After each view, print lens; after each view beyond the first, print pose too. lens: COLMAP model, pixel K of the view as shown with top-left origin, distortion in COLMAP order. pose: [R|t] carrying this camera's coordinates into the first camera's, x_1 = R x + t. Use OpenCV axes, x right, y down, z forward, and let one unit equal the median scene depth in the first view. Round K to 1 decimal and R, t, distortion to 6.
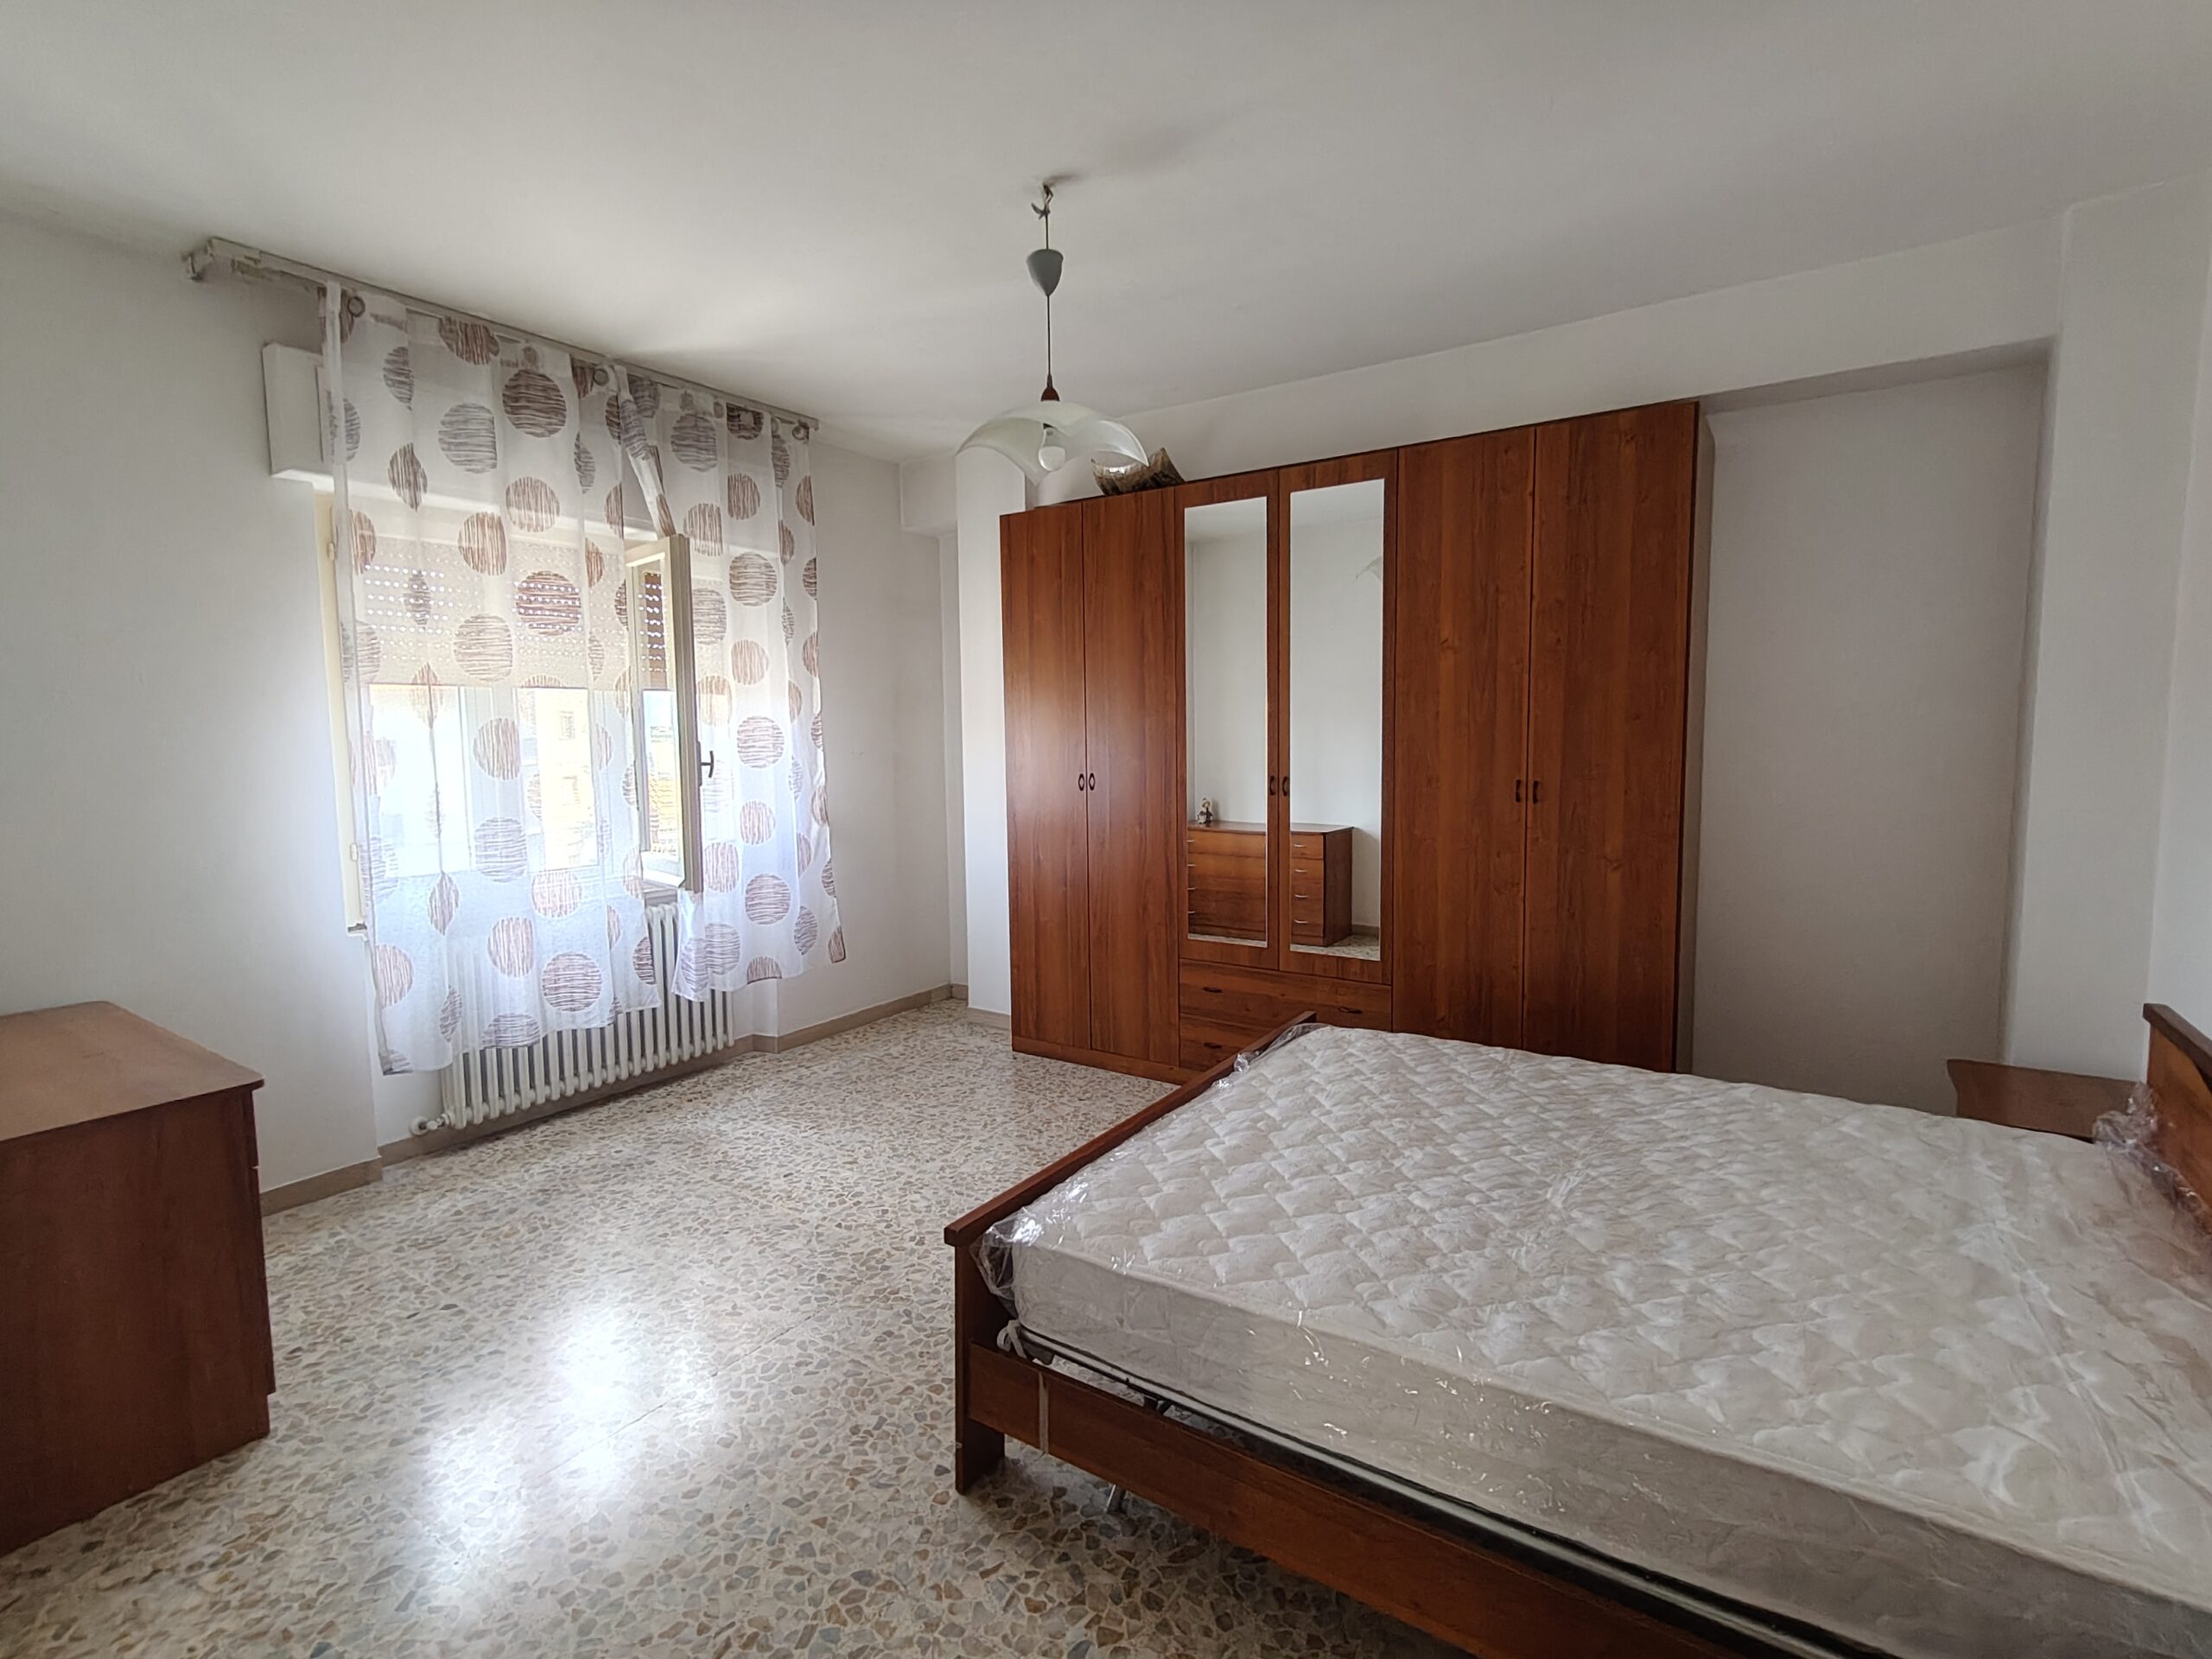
lens RADIAL K [[1038.3, 0, 1106.1], [0, 1038.3, 823.5], [0, 0, 1]] dist [0.001108, 0.001870]
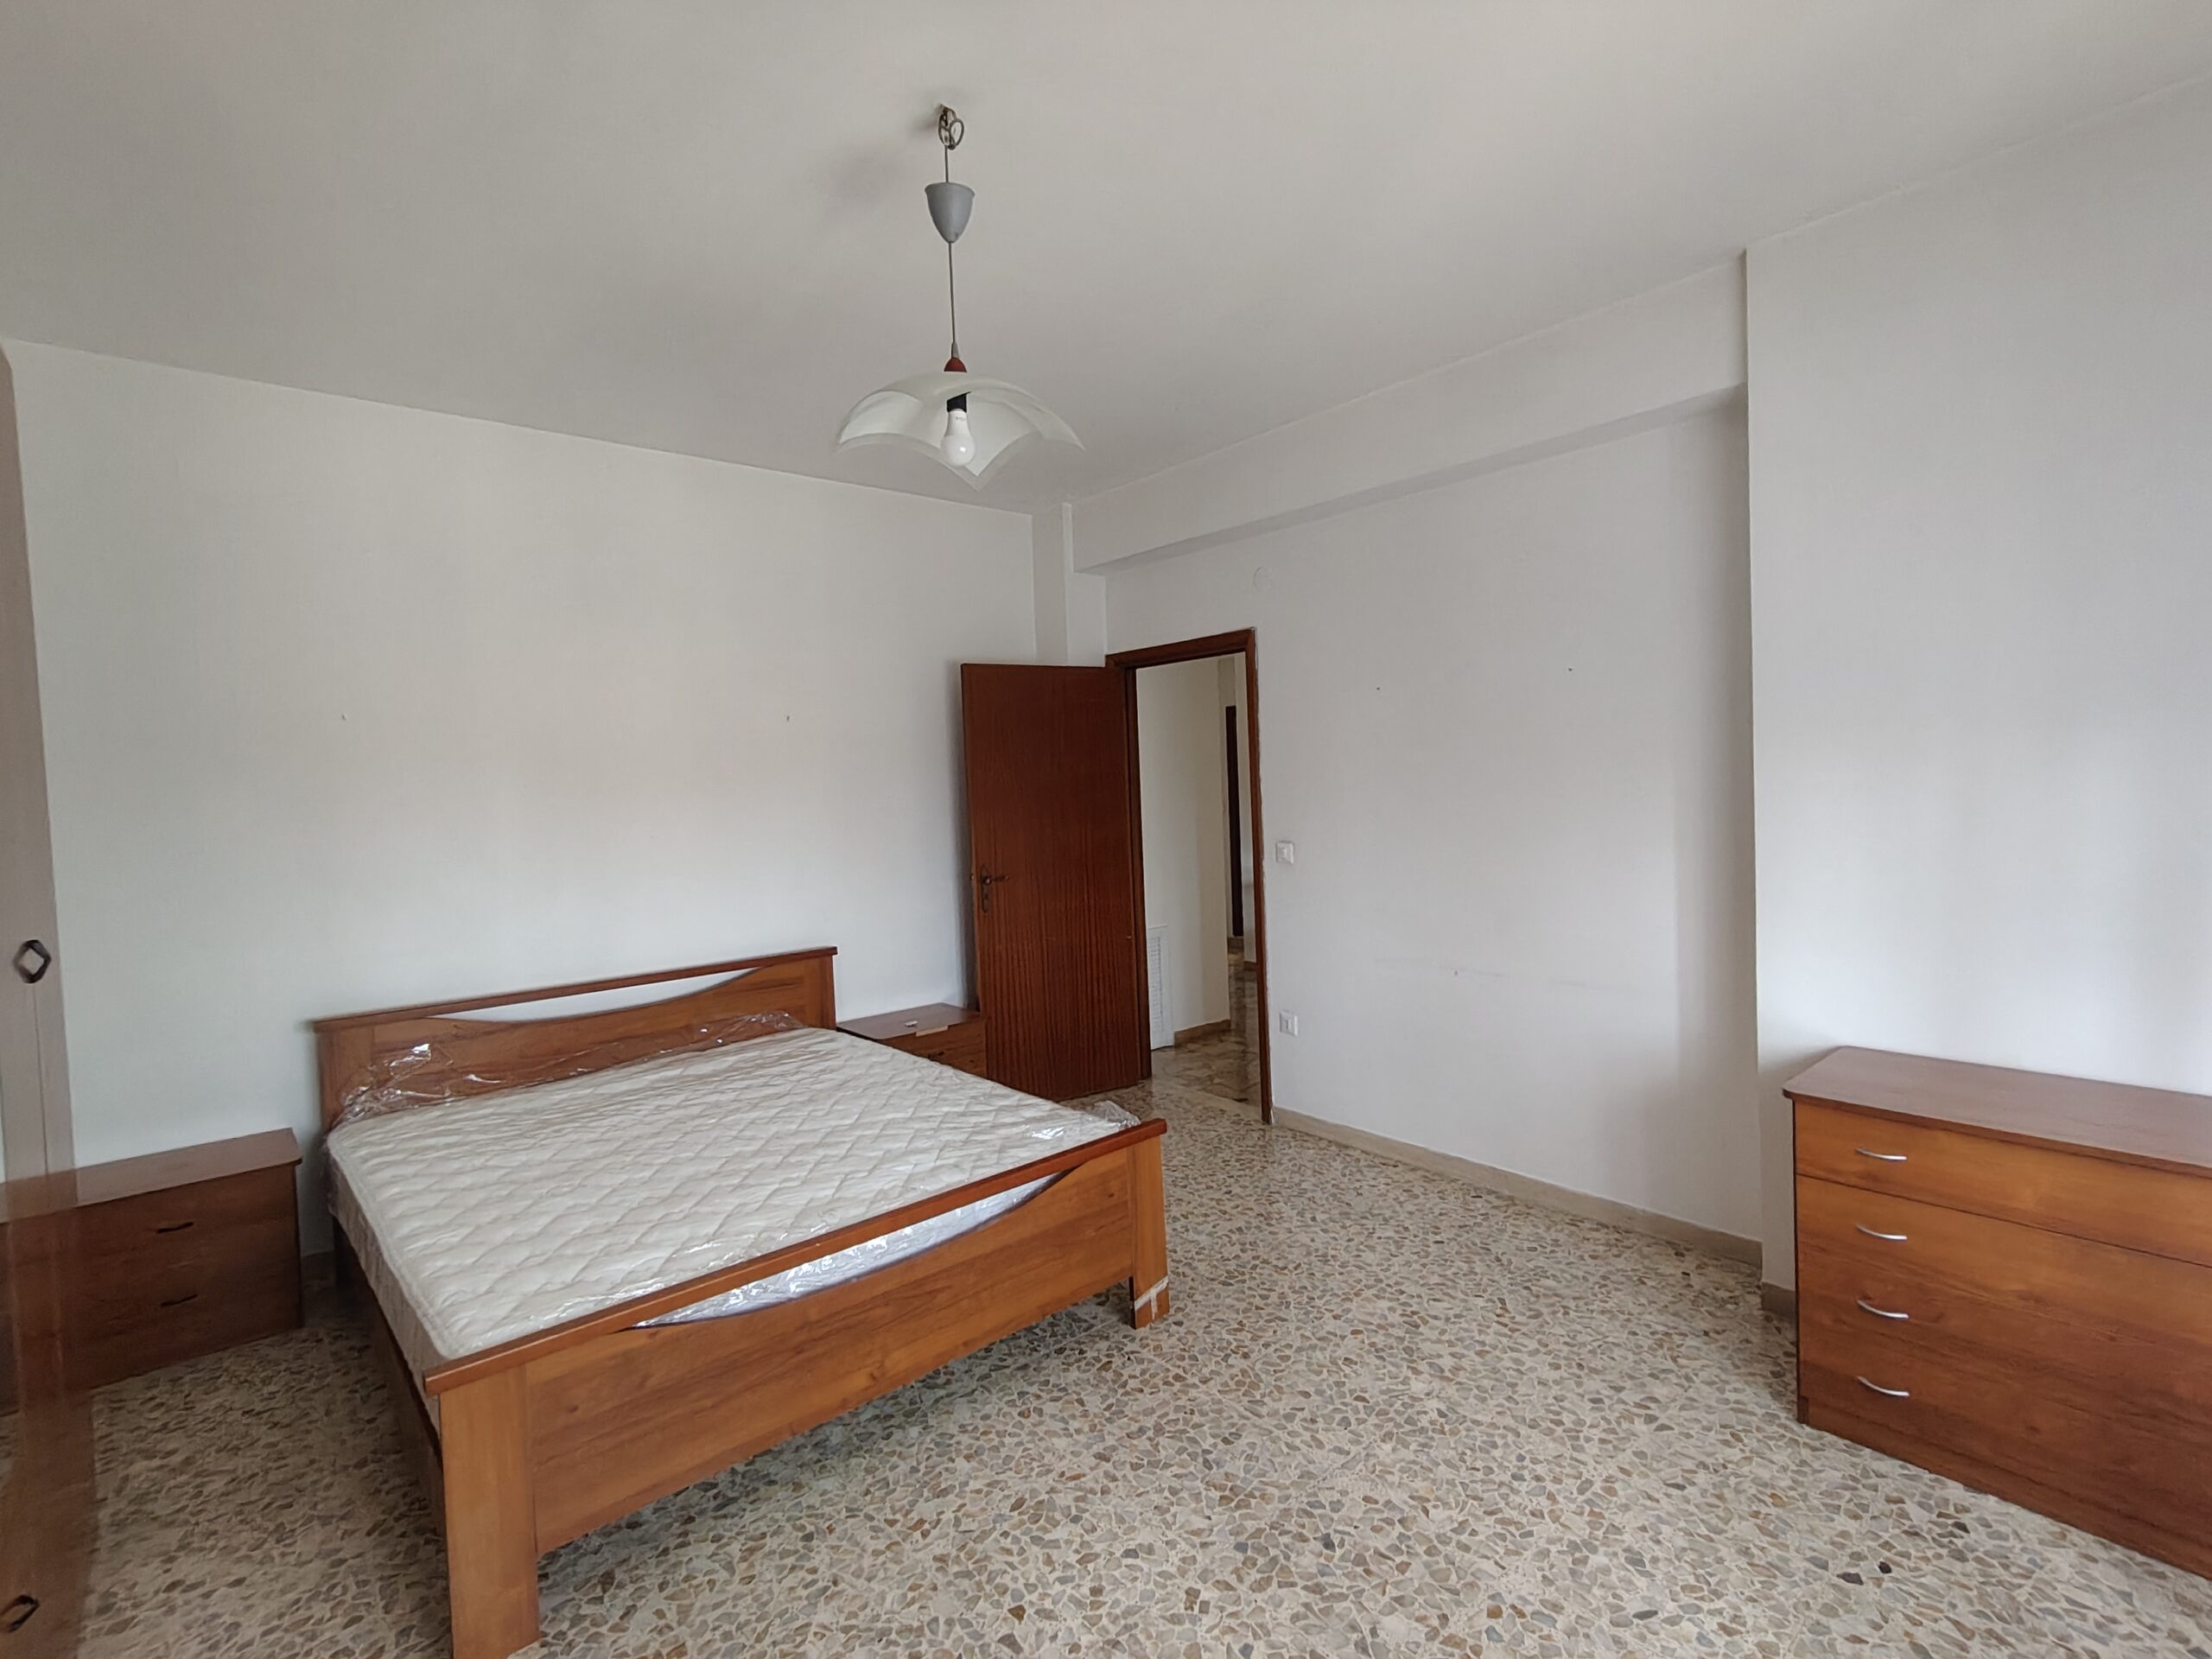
lens RADIAL K [[1038.3, 0, 1107.9], [0, 1038.3, 825.9], [0, 0, 1]] dist [0.001108, 0.001870]
pose [[-0.965226, 0.025991, 0.260123, -0.367001], [0.060693, 0.990136, 0.126278, -0.175306], [-0.254275, 0.137675, -0.957283, 1.862973]]
